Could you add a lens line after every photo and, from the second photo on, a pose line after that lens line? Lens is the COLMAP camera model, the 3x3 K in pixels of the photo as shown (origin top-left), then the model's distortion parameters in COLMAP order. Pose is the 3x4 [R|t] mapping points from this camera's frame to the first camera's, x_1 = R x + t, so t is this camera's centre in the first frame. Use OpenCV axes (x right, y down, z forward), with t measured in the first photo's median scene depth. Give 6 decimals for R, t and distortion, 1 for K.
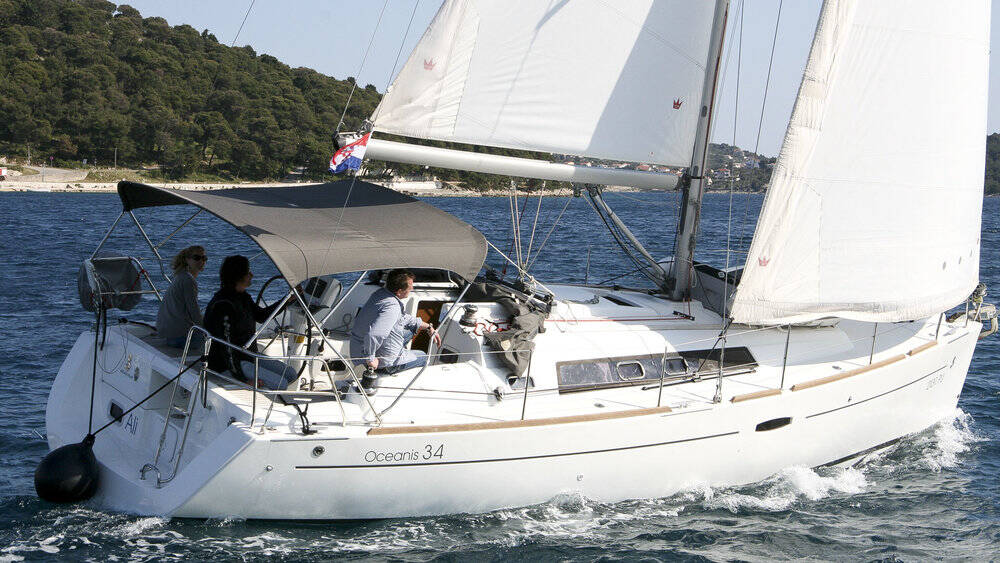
lens RADIAL K [[2416.2, 0, 498.4], [0, 2416.2, 272.7], [0, 0, 1]] dist [0.318345, 0.000000]
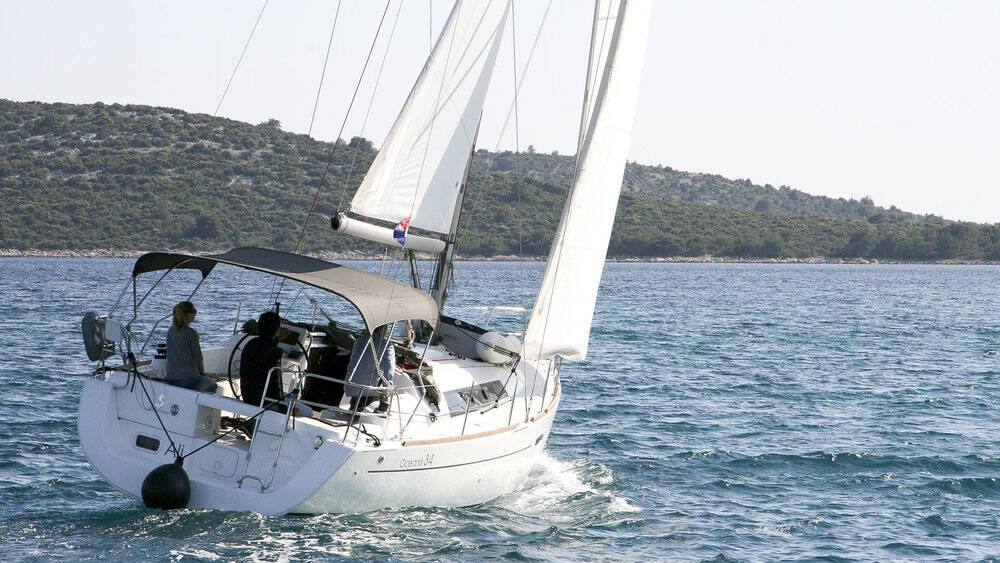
lens RADIAL K [[4379.0, 0, 500.4], [0, 4379.0, 281.4], [0, 0, 1]] dist [0.194113, 0.000000]
pose [[0.836412, -0.014020, 0.547922, -1.163412], [0.022458, 0.999710, -0.008704, -0.000235], [-0.547641, 0.019585, 0.836484, -0.897980]]
